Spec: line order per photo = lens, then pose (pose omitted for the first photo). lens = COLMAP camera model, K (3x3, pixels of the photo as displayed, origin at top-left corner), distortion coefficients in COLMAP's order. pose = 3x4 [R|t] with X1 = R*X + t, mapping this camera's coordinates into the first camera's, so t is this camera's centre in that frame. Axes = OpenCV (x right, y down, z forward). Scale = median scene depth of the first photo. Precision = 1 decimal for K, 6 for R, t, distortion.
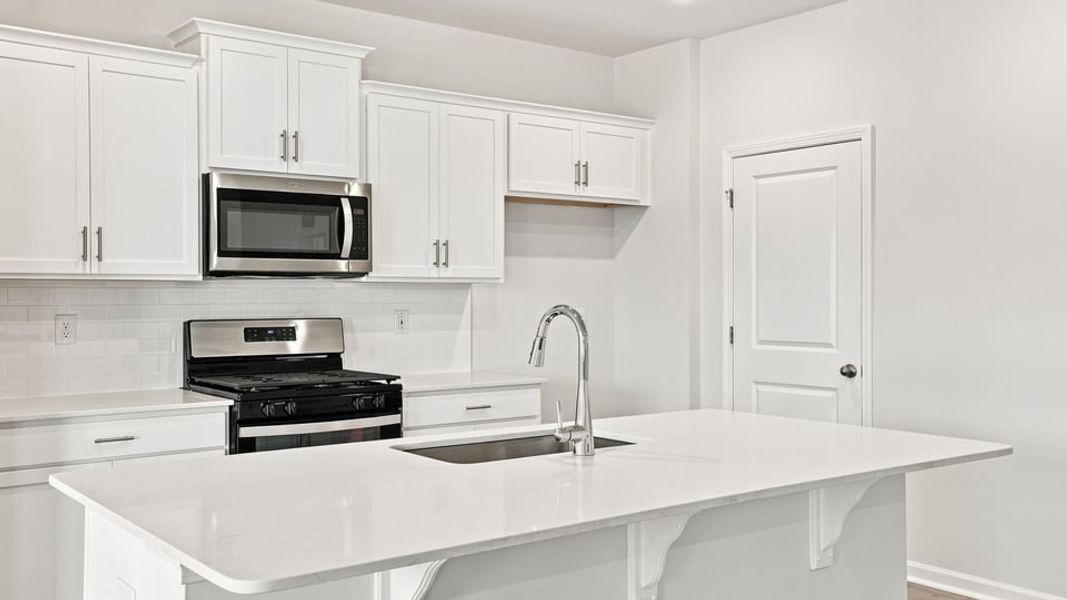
lens RADIAL K [[1036.3, 0, 528.2], [0, 1036.3, 293.2], [0, 0, 1]] dist [0.037581, 0.013515]
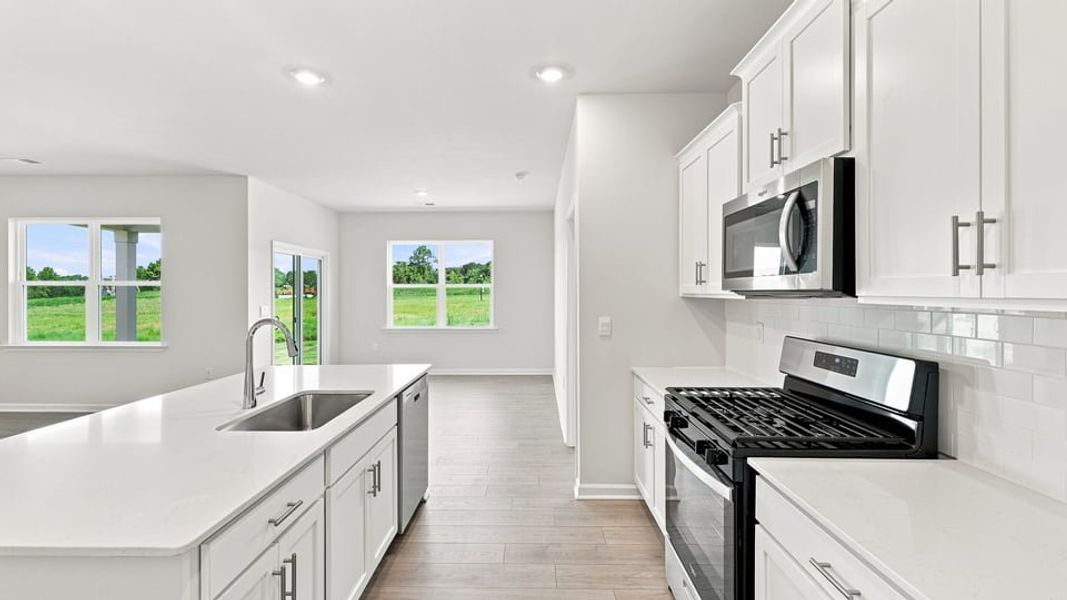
lens RADIAL K [[456.1, 0, 528.7], [0, 456.1, 294.8], [0, 0, 1]] dist [0.000654, -0.000487]
pose [[-0.618657, 0.005314, -0.785643, 0.199345], [-0.002105, 0.999962, 0.008421, -0.019049], [0.785659, 0.006863, -0.618622, 1.040406]]
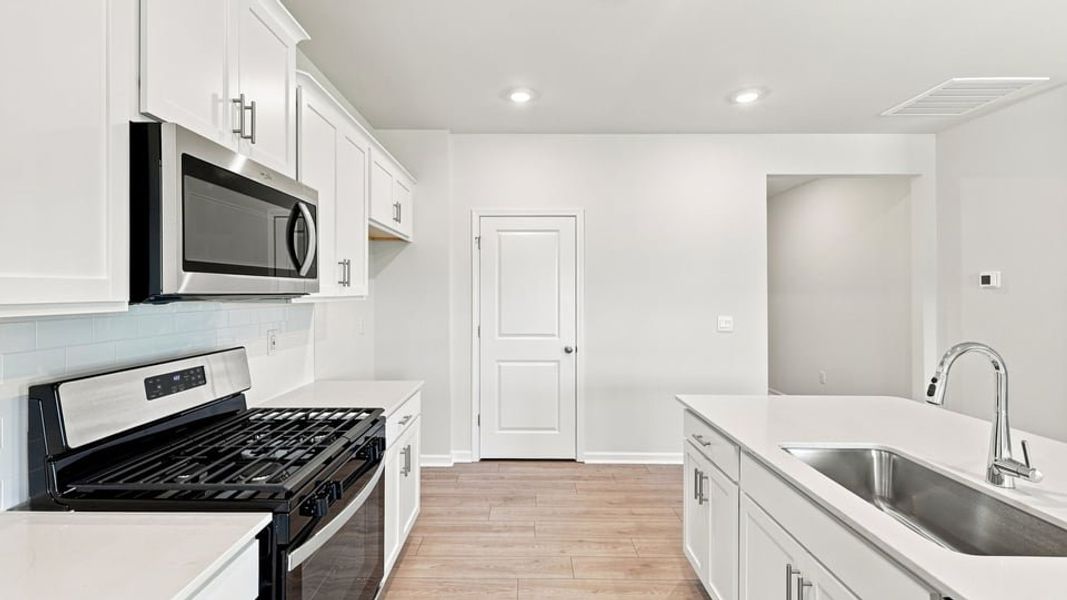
lens RADIAL K [[456.1, 0, 528.7], [0, 456.1, 294.8], [0, 0, 1]] dist [0.000654, -0.000487]
pose [[0.606995, -0.002246, 0.794703, -0.350924], [-0.004706, 0.999968, 0.006421, -0.022033], [-0.794692, -0.007637, 0.606965, 0.631012]]
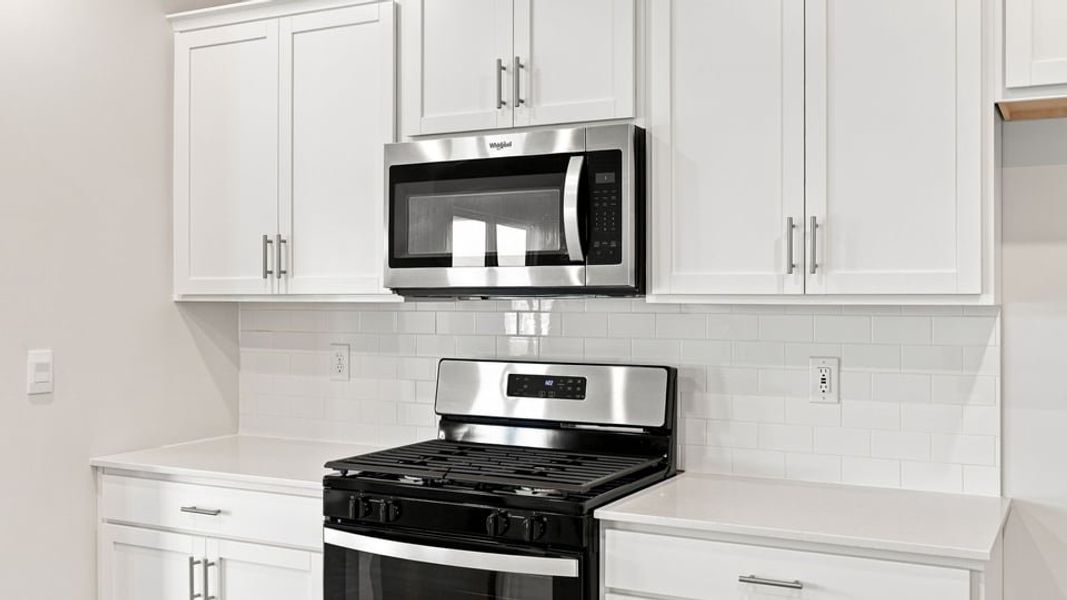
lens RADIAL K [[1059.4, 0, 533.5], [0, 1059.4, 300.0], [0, 0, 1]] dist [-0.042384, 0.029648]
pose [[0.415140, 0.003282, -0.909751, 0.332834], [-0.002296, 0.999994, 0.002560, -0.014587], [0.909754, 0.001026, 0.415146, 0.731624]]
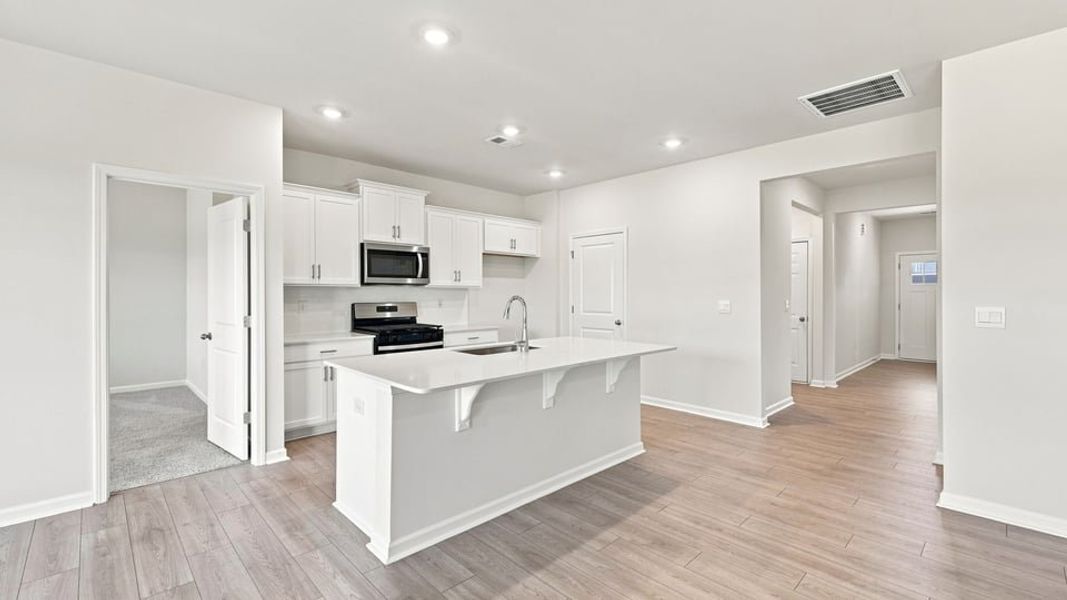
lens RADIAL K [[456.1, 0, 528.7], [0, 456.1, 294.8], [0, 0, 1]] dist [0.000654, -0.000487]
pose [[0.993780, -0.000237, 0.111357, -0.038358], [-0.000109, 0.999995, 0.003104, 0.002853], [-0.111357, -0.003097, 0.993776, -0.096539]]
